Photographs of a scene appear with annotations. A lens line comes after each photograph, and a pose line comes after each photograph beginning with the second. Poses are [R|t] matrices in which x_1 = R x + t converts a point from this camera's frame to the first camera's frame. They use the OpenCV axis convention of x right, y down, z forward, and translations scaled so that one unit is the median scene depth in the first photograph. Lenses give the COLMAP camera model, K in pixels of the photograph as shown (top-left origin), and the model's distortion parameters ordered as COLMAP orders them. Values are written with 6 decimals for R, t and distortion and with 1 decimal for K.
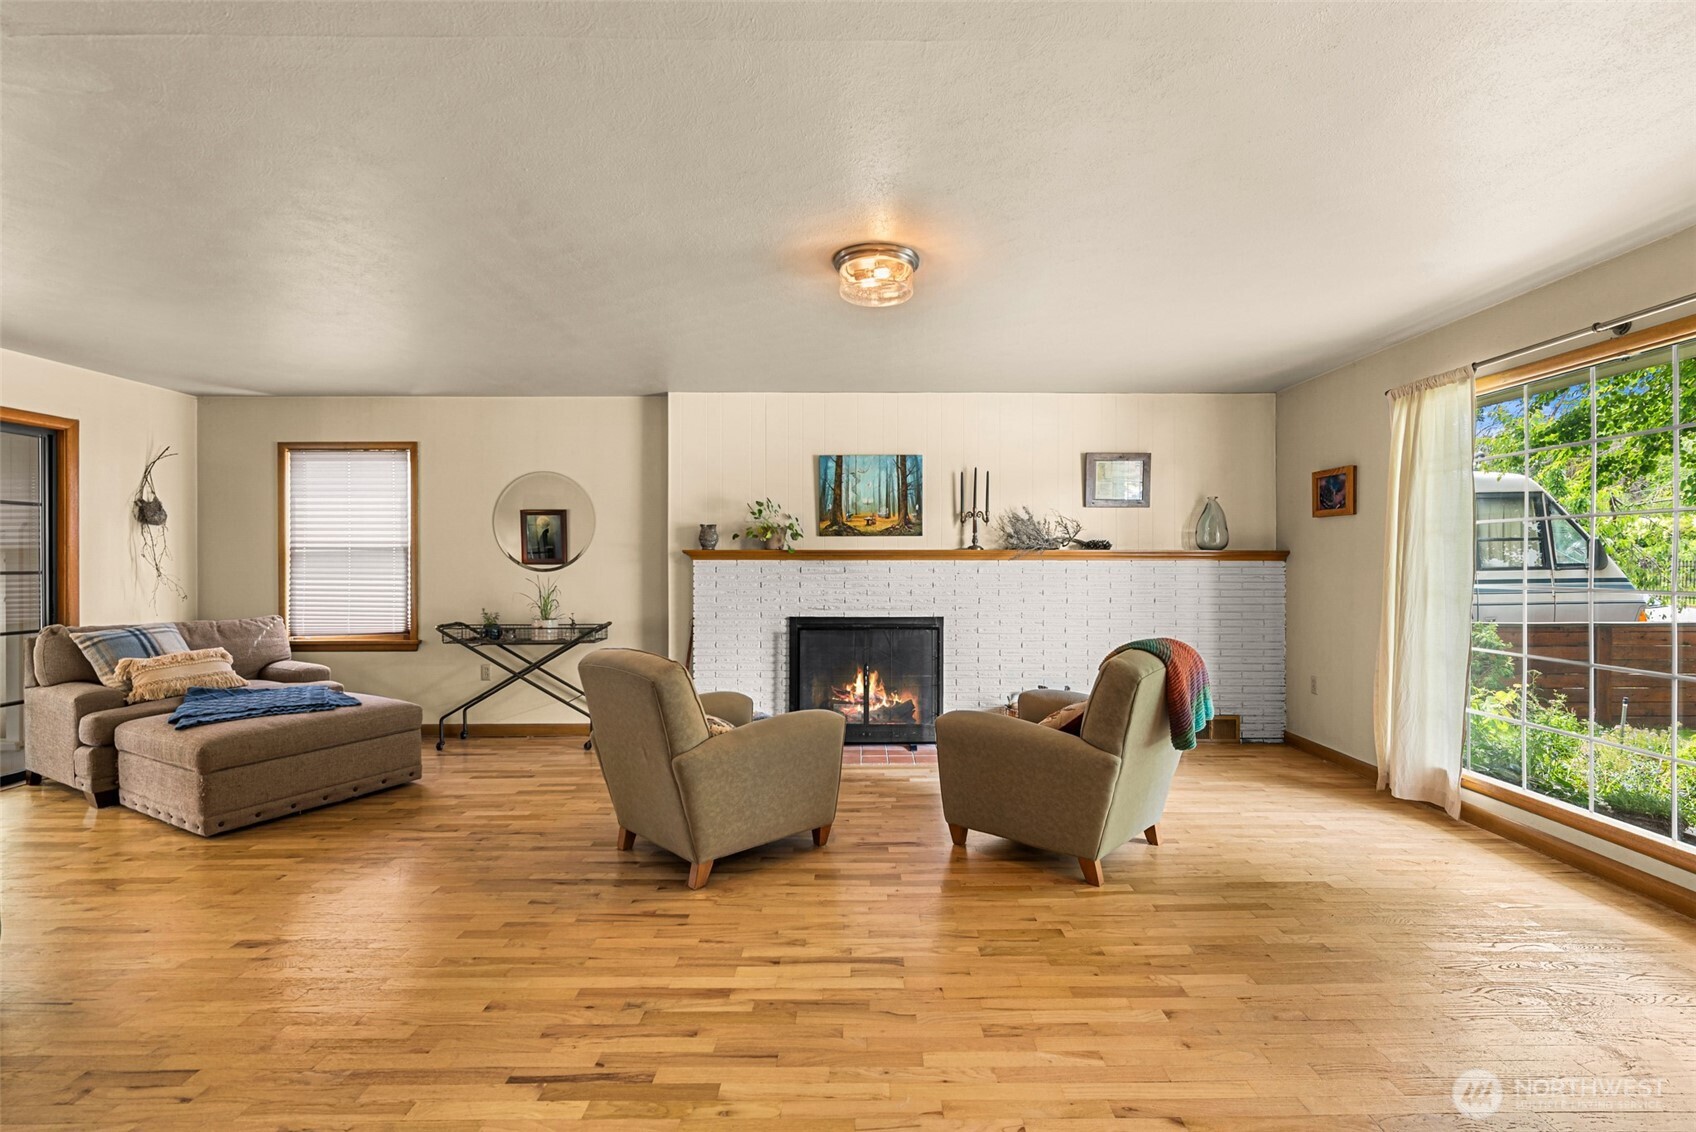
lens RADIAL K [[738.0, 0, 852.6], [0, 738.0, 563.5], [0, 0, 1]] dist [0.003584, -0.000071]
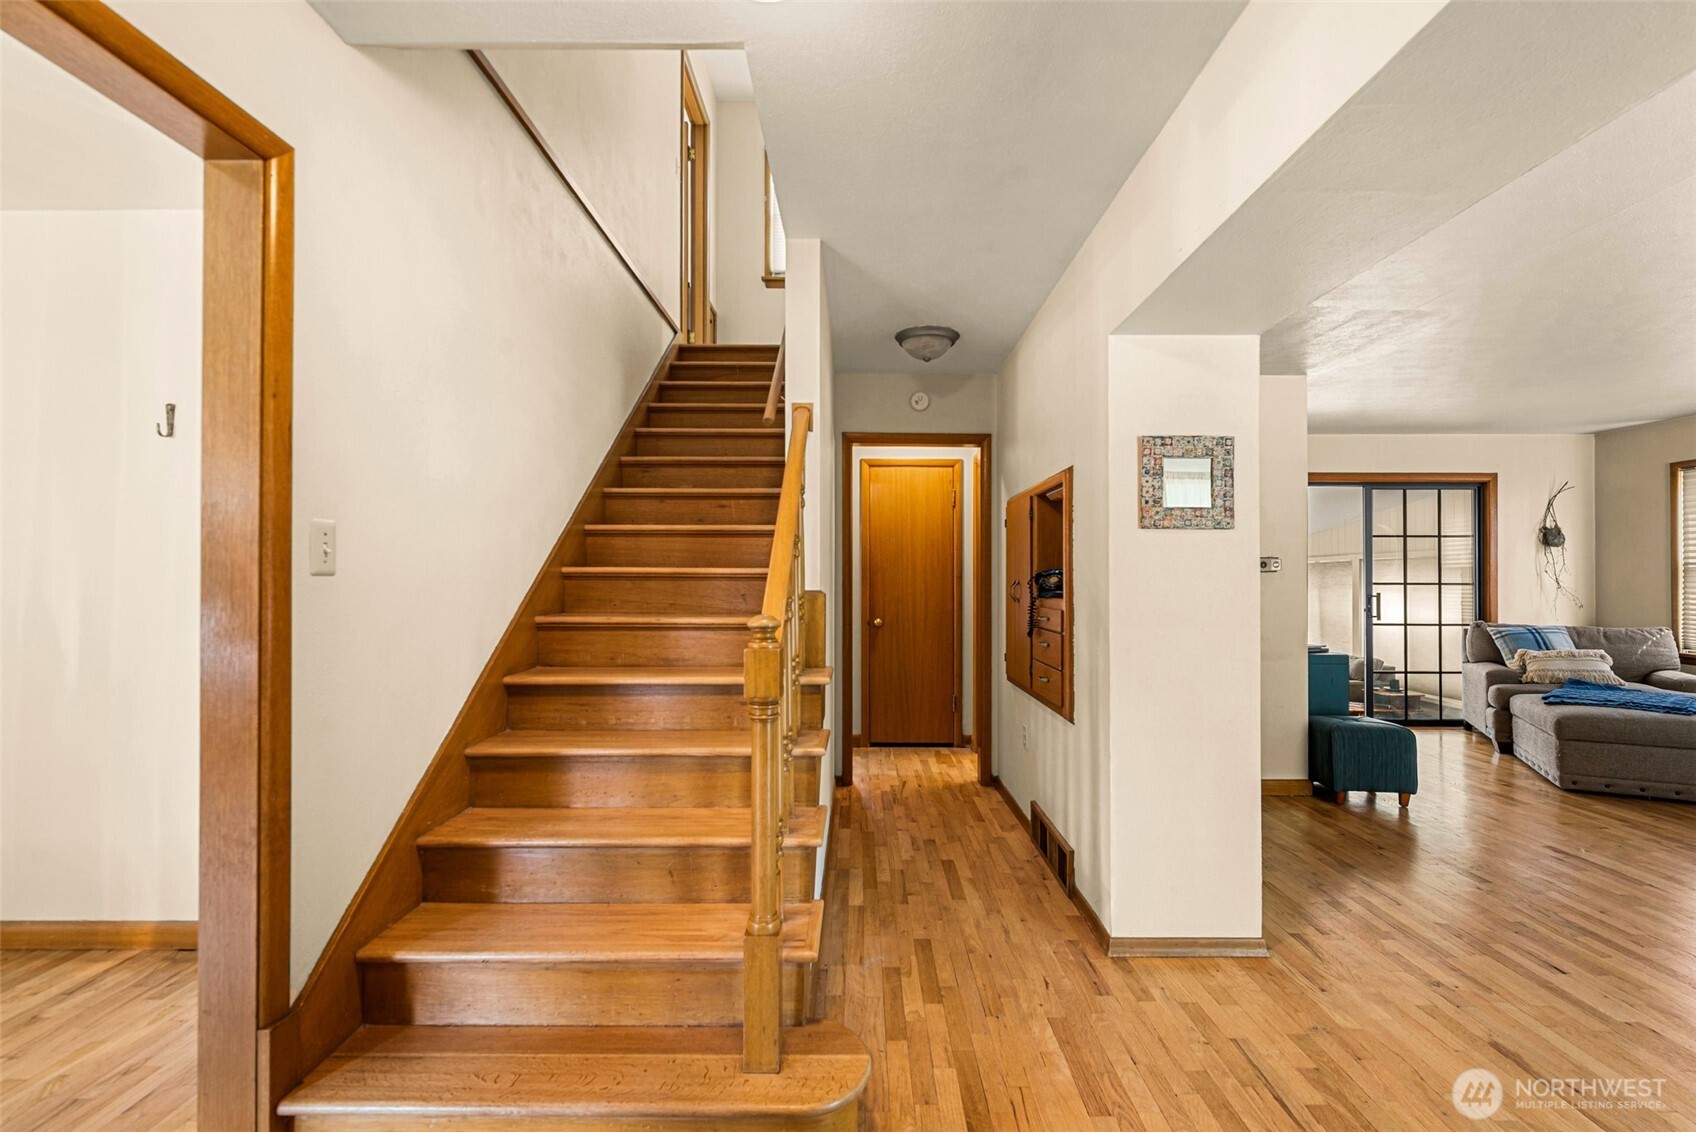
lens RADIAL K [[738.0, 0, 852.8], [0, 738.0, 566.8], [0, 0, 1]] dist [0.003584, -0.000071]
pose [[-0.010531, -0.008907, -0.999905, 0.354391], [-0.006510, 0.999940, -0.008839, 0.000049], [0.999923, 0.006416, -0.010588, -0.185868]]
